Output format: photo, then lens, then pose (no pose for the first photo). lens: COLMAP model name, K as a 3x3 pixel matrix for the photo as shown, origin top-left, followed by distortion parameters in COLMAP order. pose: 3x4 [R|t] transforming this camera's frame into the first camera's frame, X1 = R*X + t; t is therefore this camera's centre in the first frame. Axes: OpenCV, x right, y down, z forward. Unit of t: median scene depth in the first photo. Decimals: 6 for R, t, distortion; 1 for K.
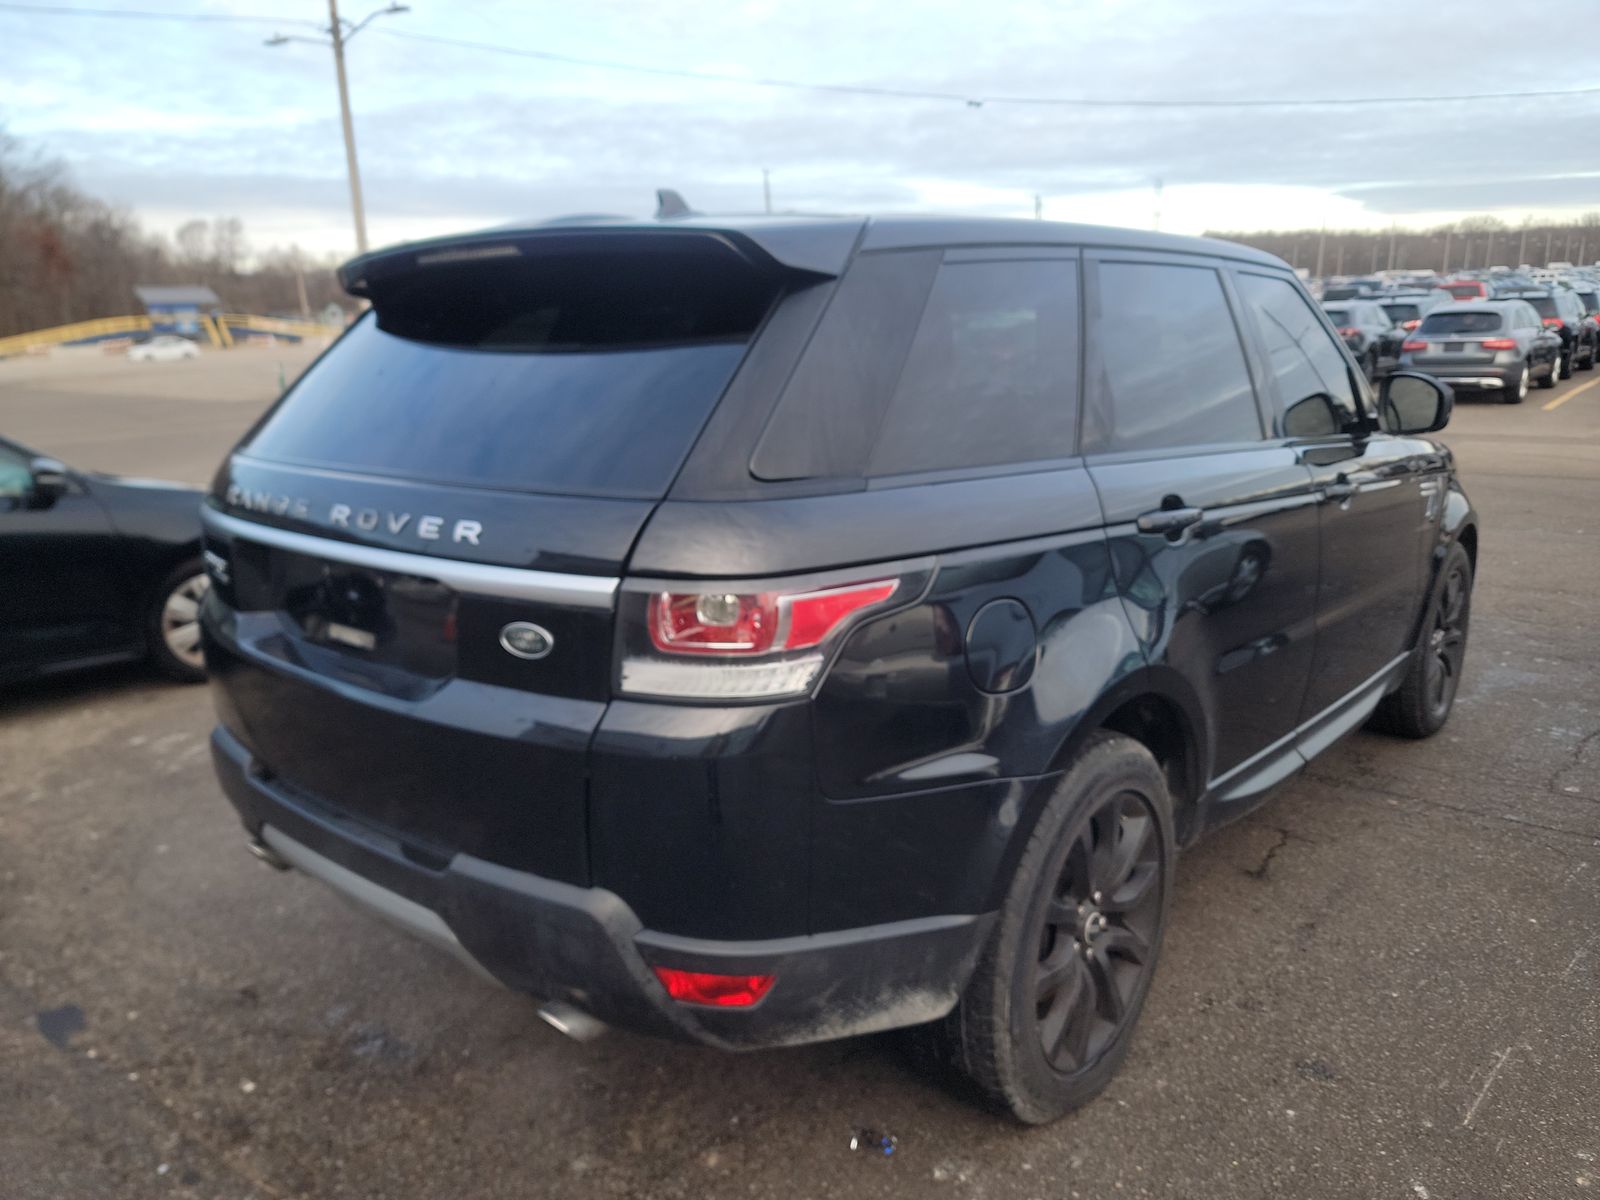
lens RADIAL K [[1155.9, 0, 806.4], [0, 1155.9, 592.3], [0, 0, 1]] dist [0.058647, -0.057350]
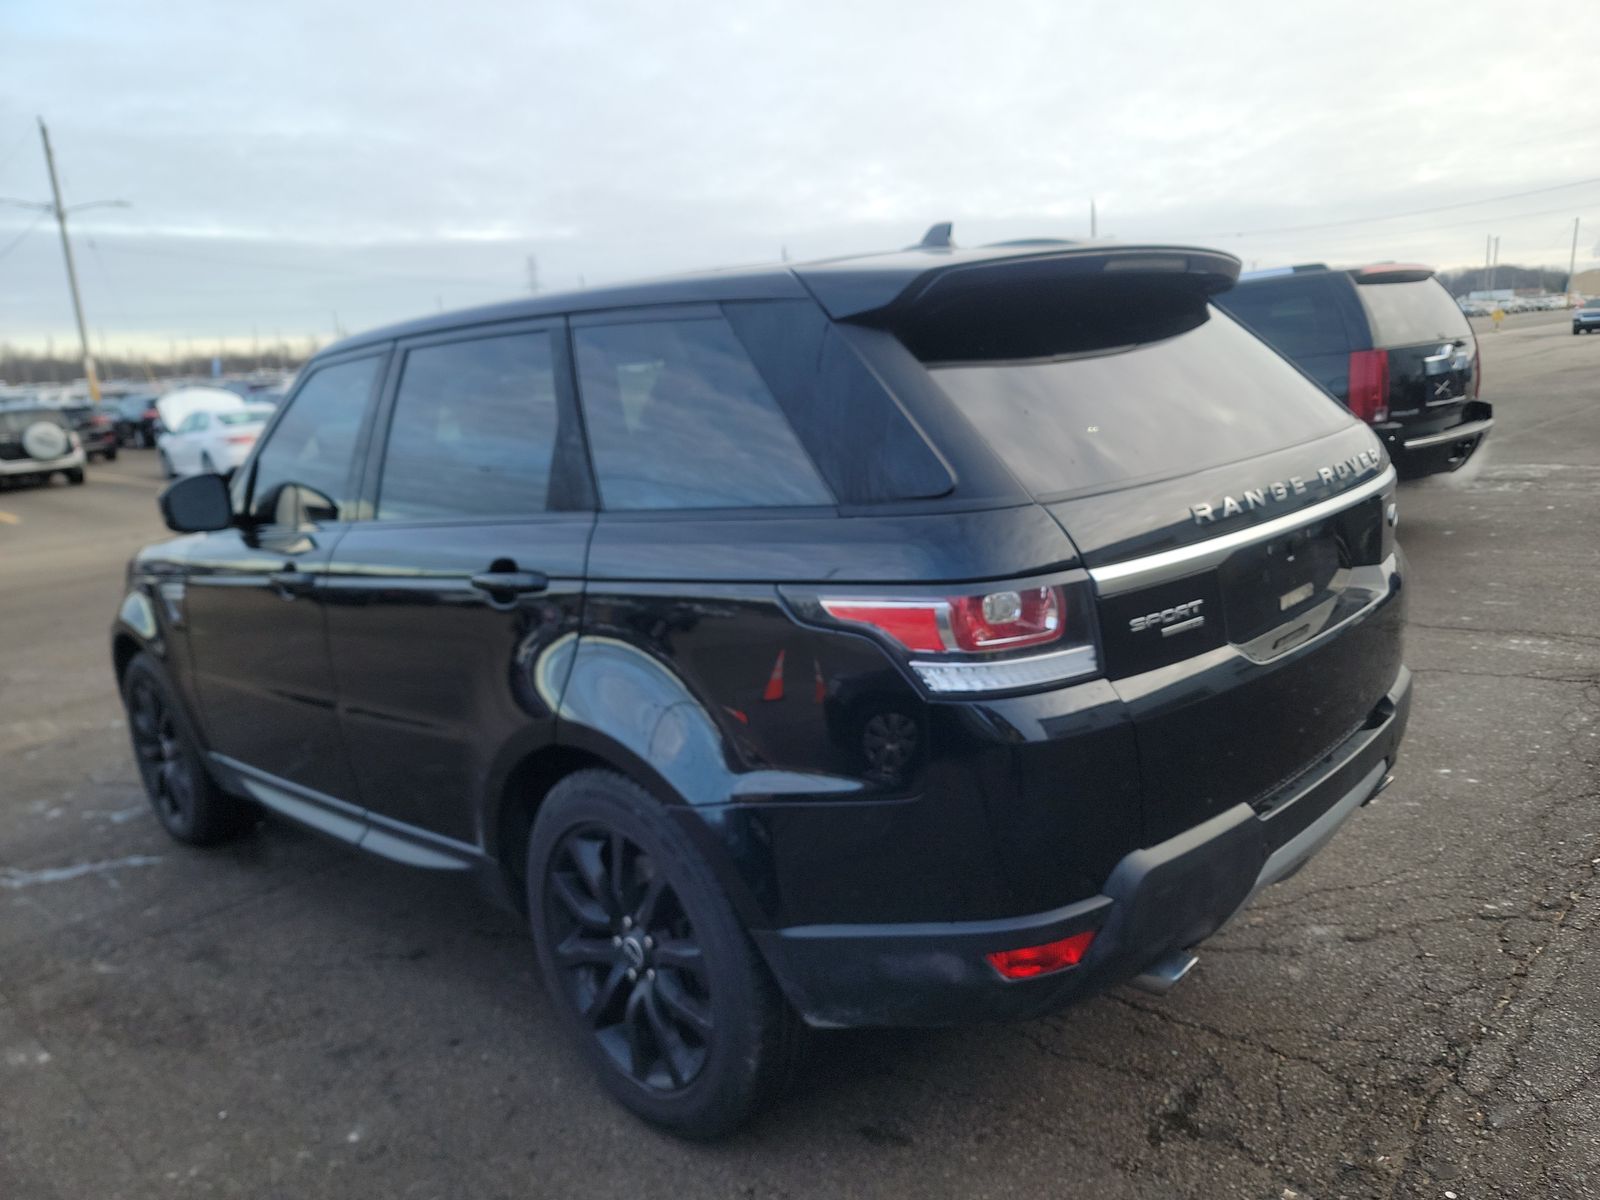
lens RADIAL K [[1155.9, 0, 806.4], [0, 1155.9, 592.3], [0, 0, 1]] dist [0.058647, -0.057350]
pose [[0.045811, -0.174867, 0.983526, -1.242151], [0.296379, 0.942608, 0.153787, -0.225874], [-0.953971, 0.284451, 0.095008, 1.111119]]
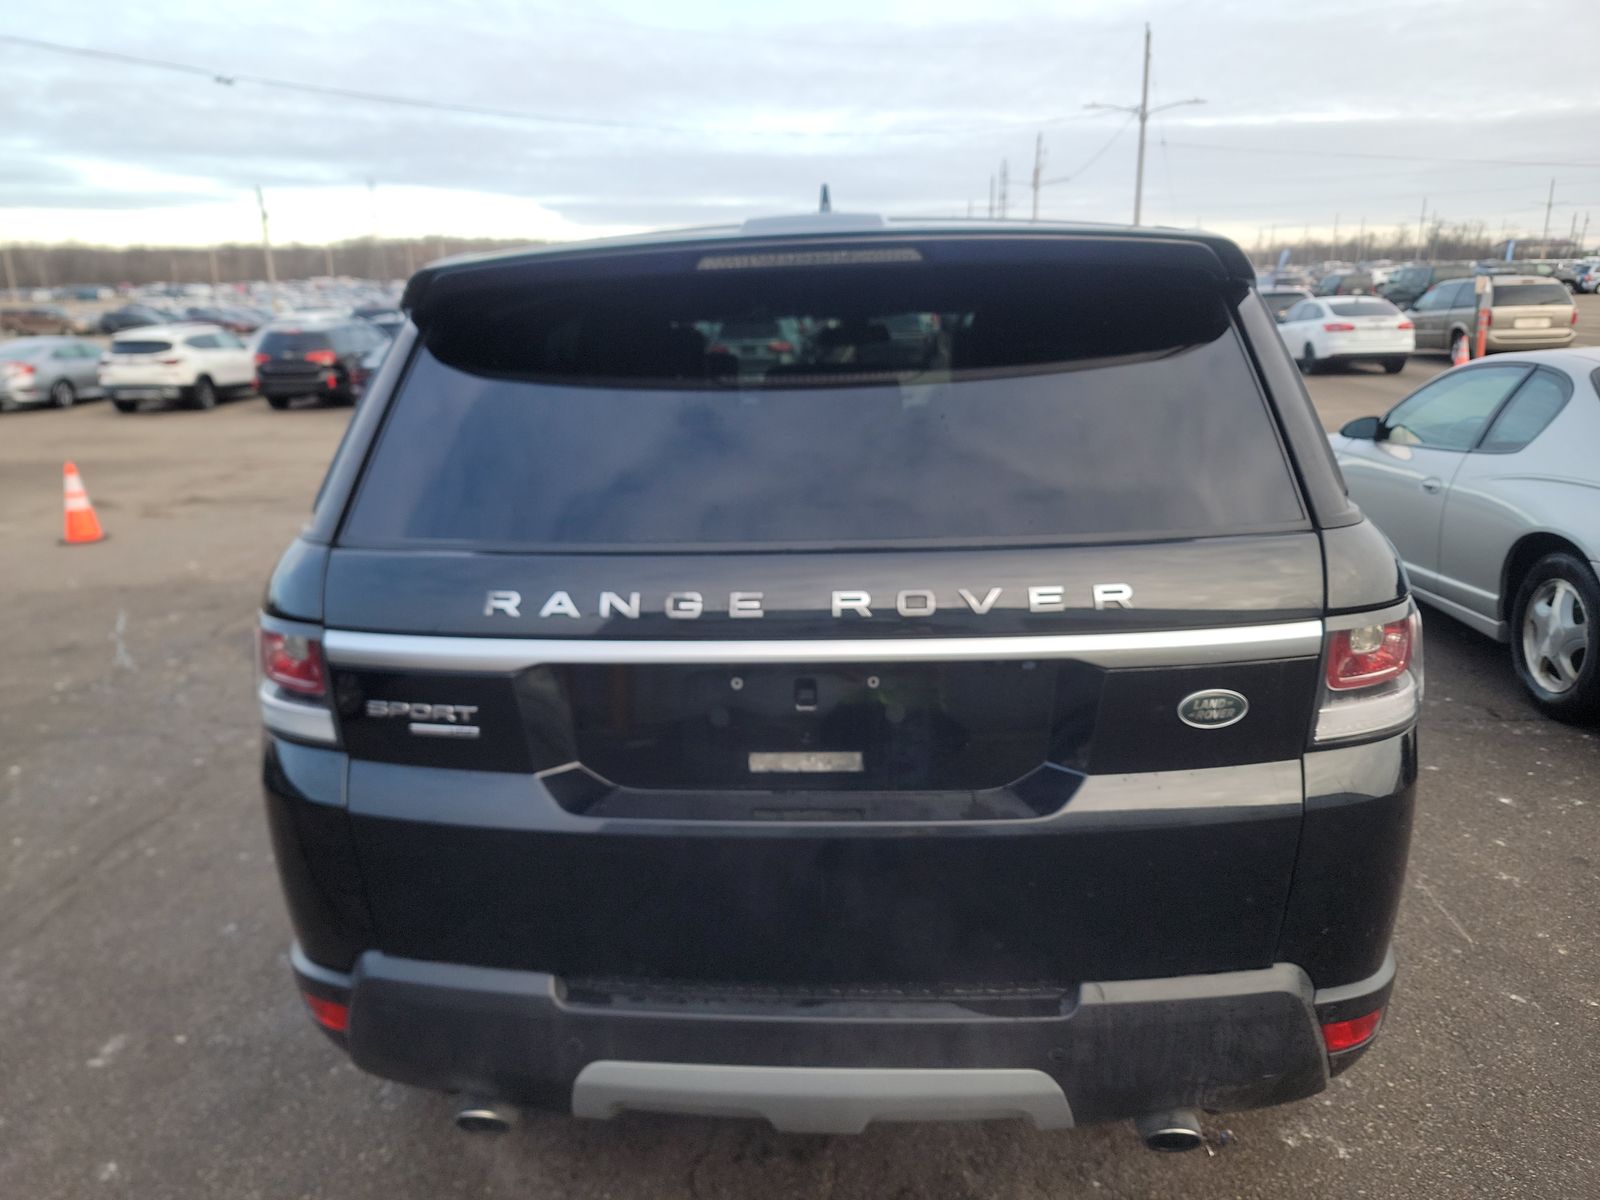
lens RADIAL K [[1155.9, 0, 806.4], [0, 1155.9, 592.3], [0, 0, 1]] dist [0.058647, -0.057350]
pose [[0.799237, -0.139994, 0.584484, -0.680420], [0.141521, 0.988985, 0.043361, -0.086572], [-0.584116, 0.048061, 0.810246, 0.325308]]
